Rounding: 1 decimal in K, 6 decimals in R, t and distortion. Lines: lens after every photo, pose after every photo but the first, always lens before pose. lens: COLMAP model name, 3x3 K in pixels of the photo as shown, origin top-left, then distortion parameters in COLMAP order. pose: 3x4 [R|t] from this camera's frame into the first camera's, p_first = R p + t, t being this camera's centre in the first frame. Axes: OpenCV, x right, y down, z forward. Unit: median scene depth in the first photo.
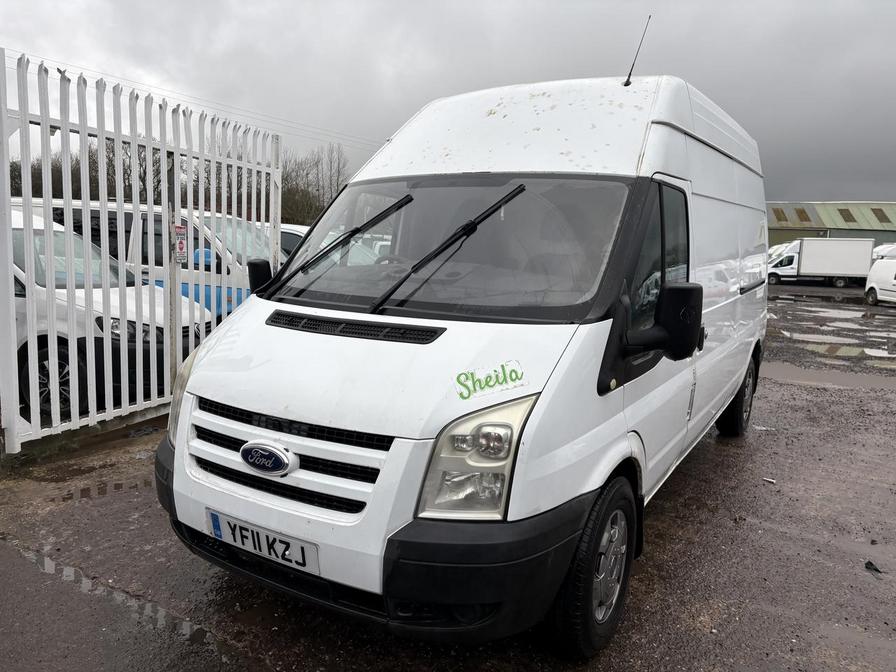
lens RADIAL K [[681.5, 0, 436.6], [0, 681.5, 335.5], [0, 0, 1]] dist [0.007887, -0.004230]
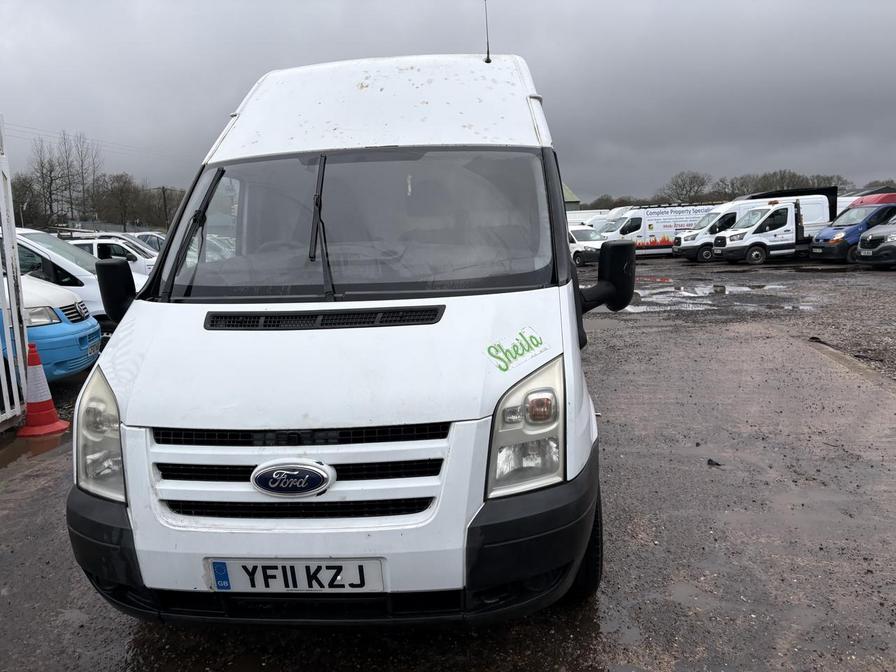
lens RADIAL K [[681.5, 0, 436.6], [0, 681.5, 335.5], [0, 0, 1]] dist [0.007887, -0.004230]
pose [[0.886928, -0.134434, 0.441912, -0.444626], [0.127428, 0.990796, 0.045659, -0.014028], [-0.443982, 0.015816, 0.895896, 0.150778]]
